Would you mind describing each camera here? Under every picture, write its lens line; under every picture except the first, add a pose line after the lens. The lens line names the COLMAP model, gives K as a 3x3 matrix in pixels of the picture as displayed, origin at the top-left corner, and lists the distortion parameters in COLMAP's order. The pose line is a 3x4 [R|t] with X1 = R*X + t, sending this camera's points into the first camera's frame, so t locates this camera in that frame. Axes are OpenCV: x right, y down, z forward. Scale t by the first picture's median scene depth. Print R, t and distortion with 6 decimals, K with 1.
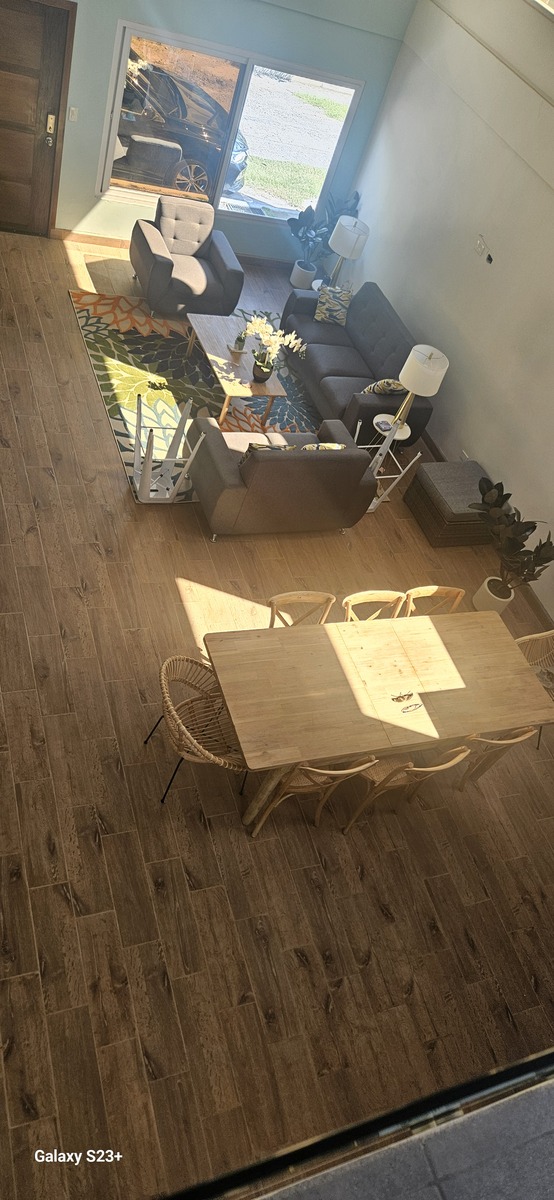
lens RADIAL K [[804.4, 0, 271.3], [0, 804.4, 622.0], [0, 0, 1]] dist [0.038906, -0.016746]
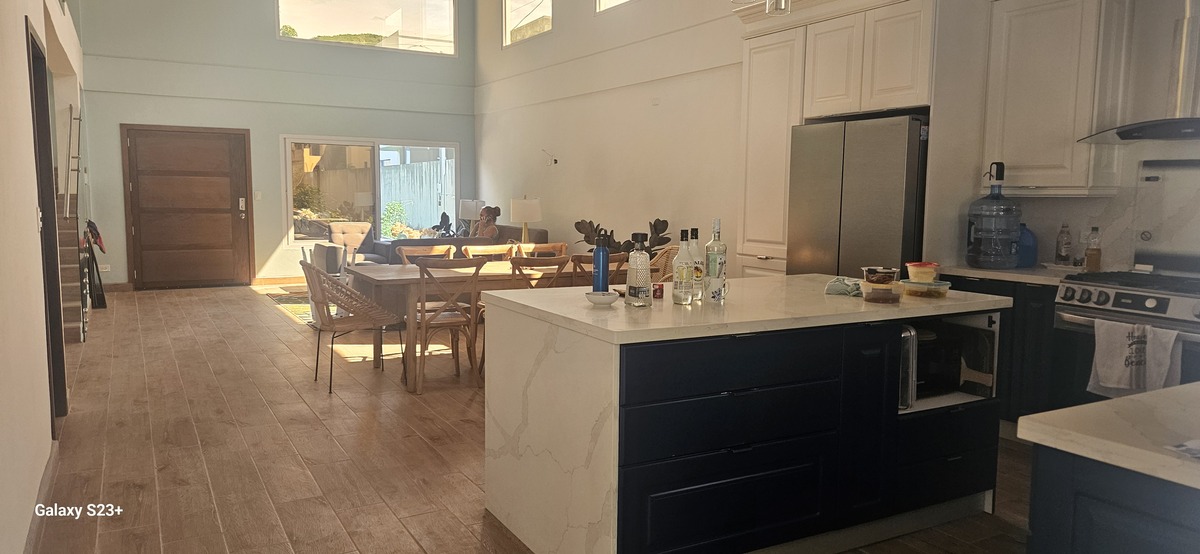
lens RADIAL K [[804.4, 0, 603.7], [0, 804.4, 278.4], [0, 0, 1]] dist [0.038906, -0.016746]
pose [[0.938895, -0.302830, 0.163618, 0.093711], [0.336425, 0.706868, -0.622219, 1.050240], [0.072770, 0.639243, 0.765554, 0.087838]]
